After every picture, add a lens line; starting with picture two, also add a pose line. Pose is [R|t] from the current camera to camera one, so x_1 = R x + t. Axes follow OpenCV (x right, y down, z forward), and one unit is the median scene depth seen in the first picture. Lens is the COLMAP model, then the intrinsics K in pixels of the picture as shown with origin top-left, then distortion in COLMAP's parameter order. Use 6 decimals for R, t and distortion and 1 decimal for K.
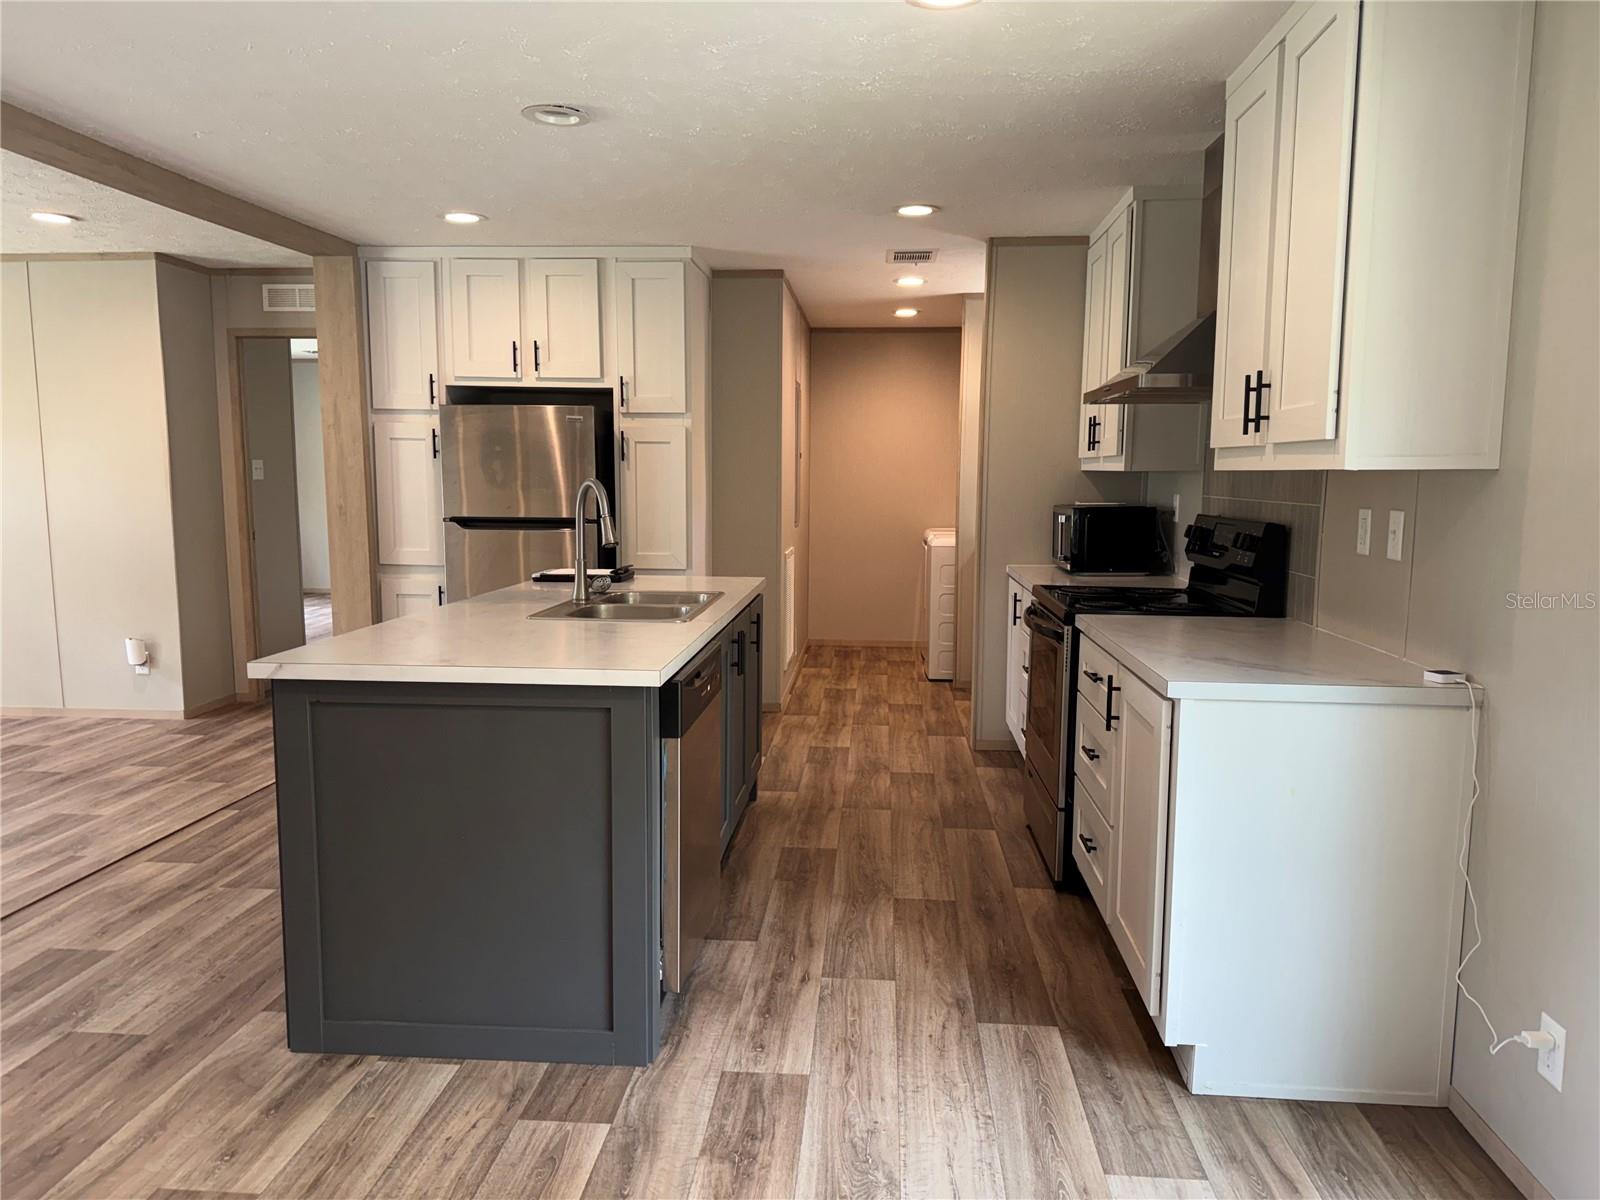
lens RADIAL K [[1113.0, 0, 803.1], [0, 1113.0, 601.8], [0, 0, 1]] dist [0.045610, -0.053715]
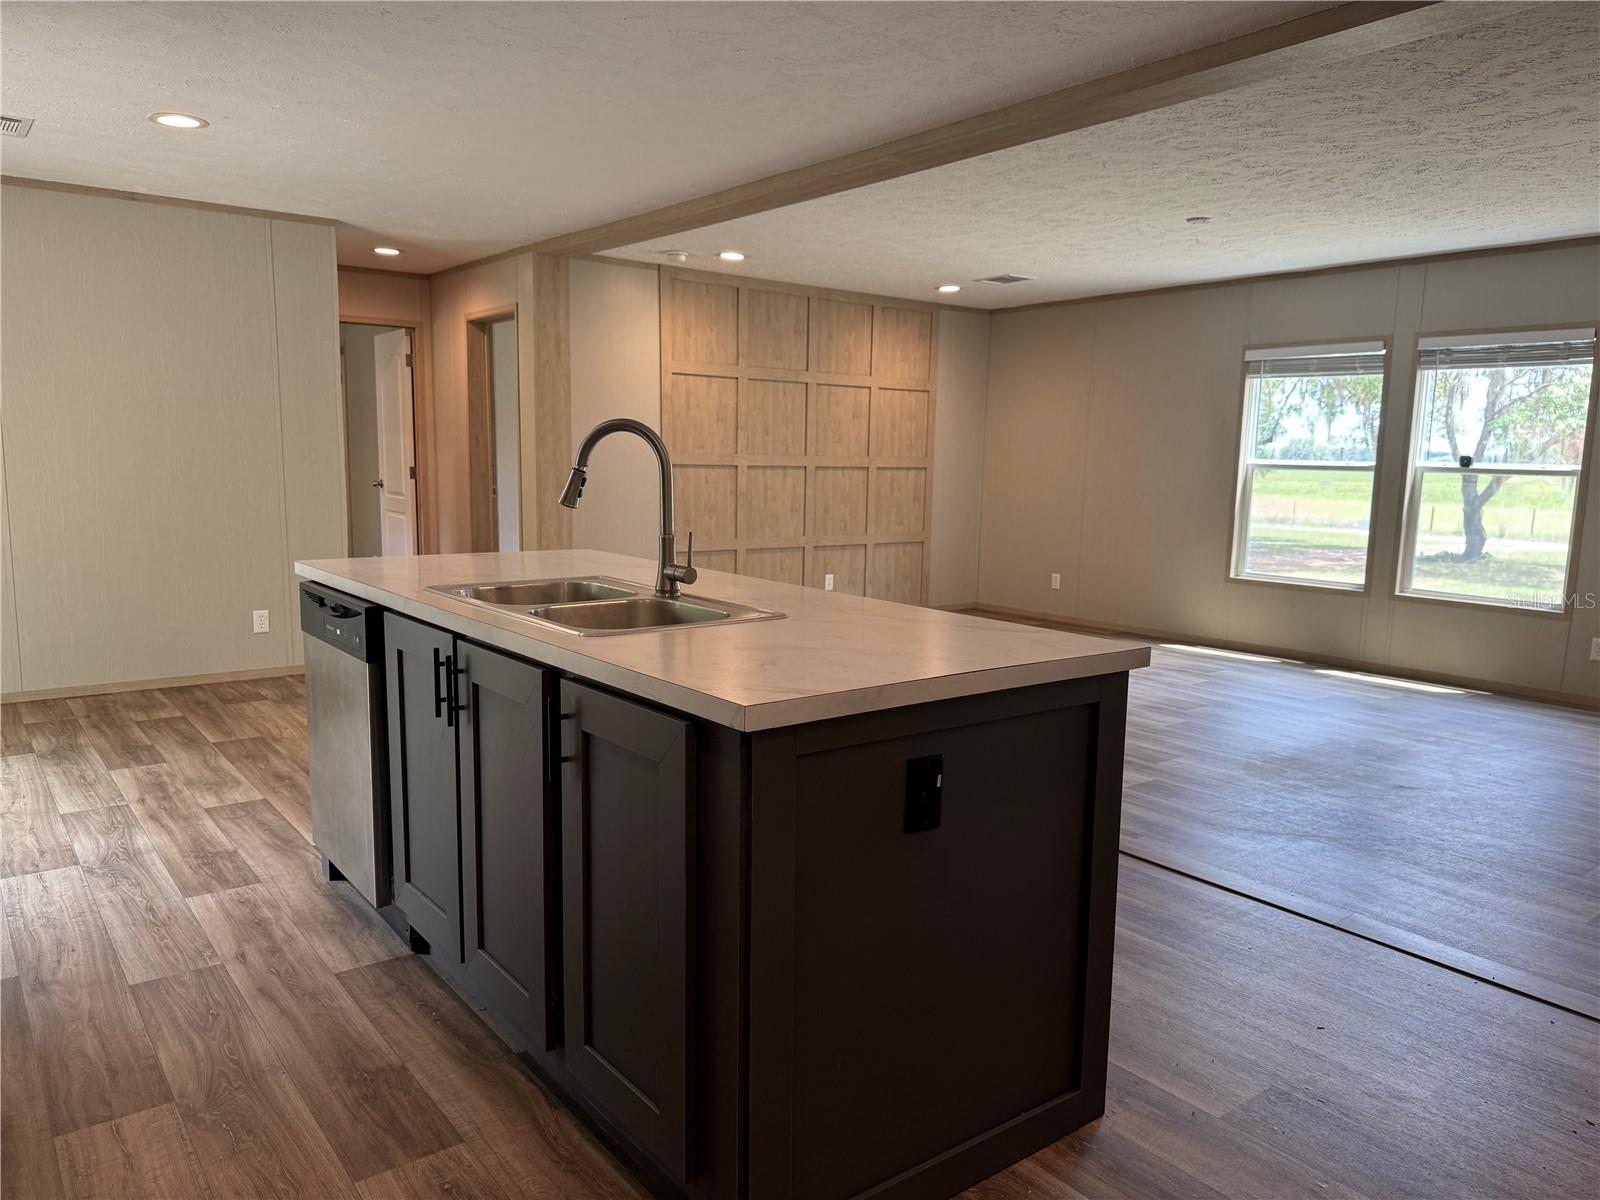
lens RADIAL K [[1113.0, 0, 798.7], [0, 1113.0, 606.5], [0, 0, 1]] dist [0.045610, -0.053715]
pose [[-0.740791, 0.056890, -0.669323, 0.304186], [-0.111088, 0.972312, 0.205592, -0.210954], [0.662487, 0.226655, -0.713960, 2.187762]]
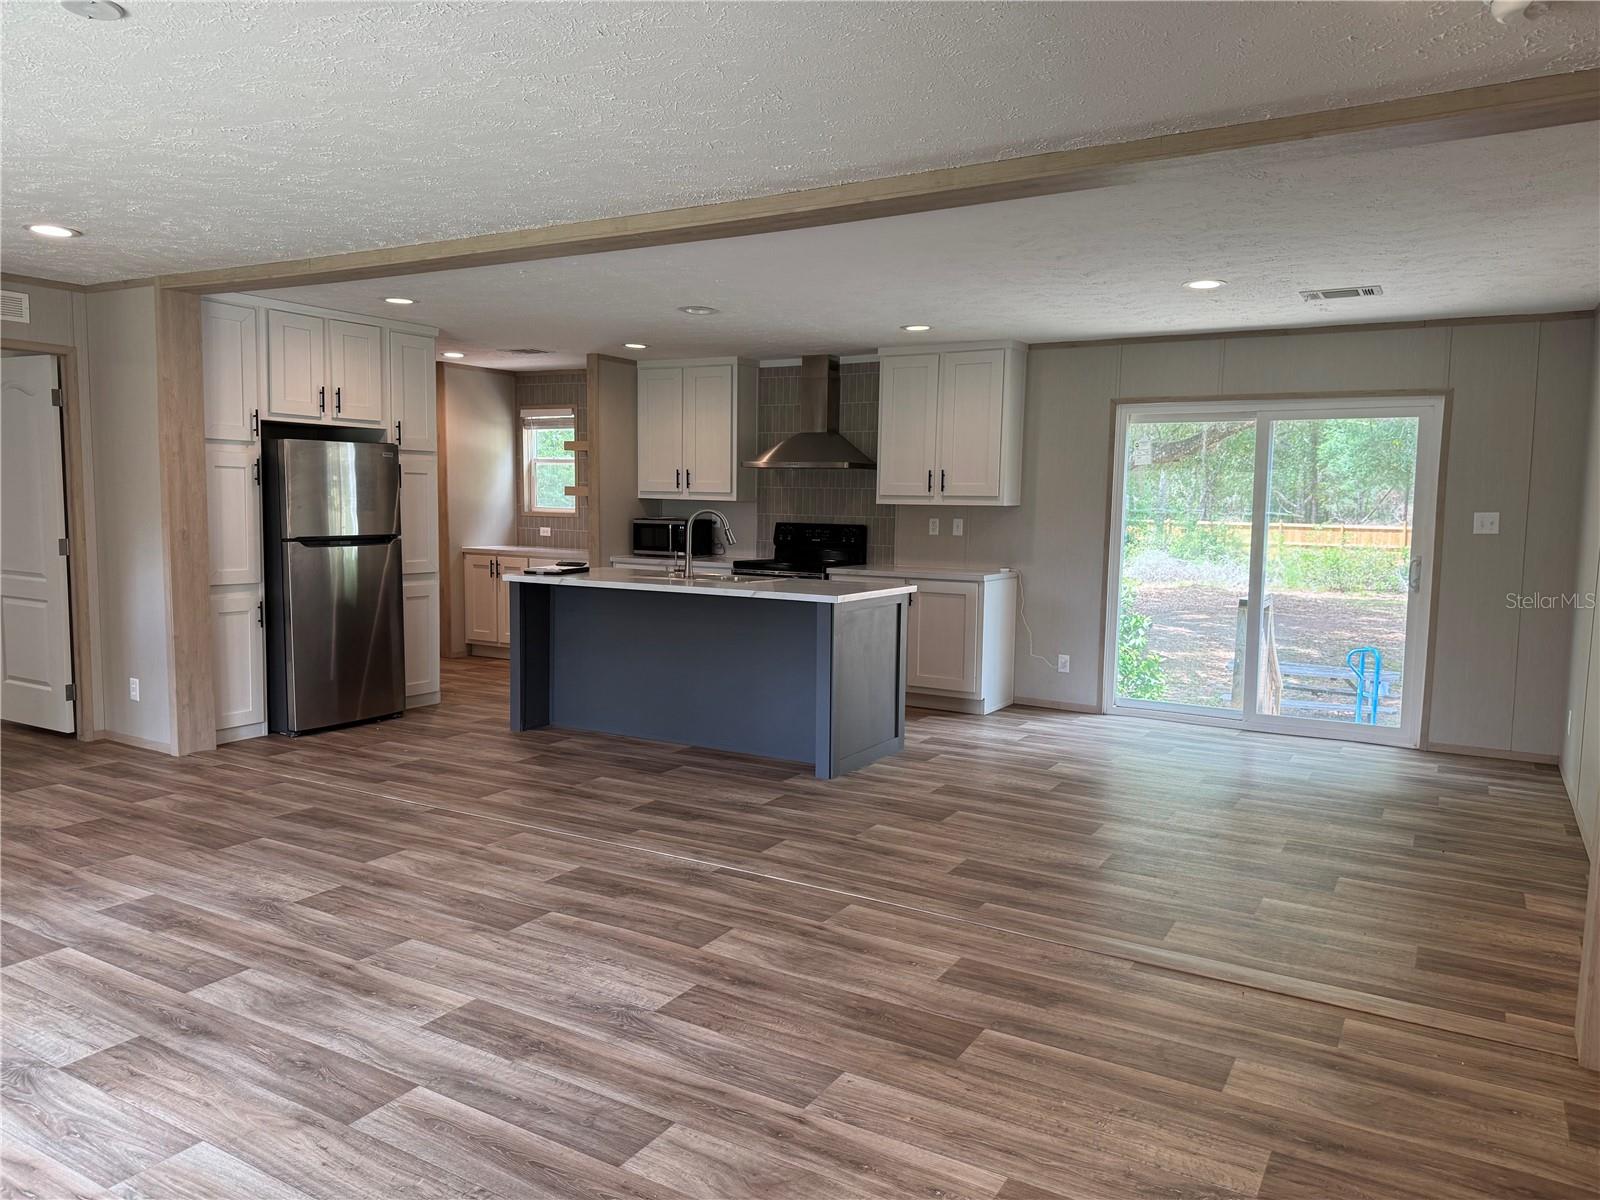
lens RADIAL K [[1113.0, 0, 803.8], [0, 1113.0, 602.2], [0, 0, 1]] dist [0.045610, -0.053715]
pose [[0.442664, -0.086445, 0.892511, -0.900010], [0.085968, 0.994849, 0.053719, -0.022296], [-0.892557, 0.052948, 0.447815, 0.026236]]
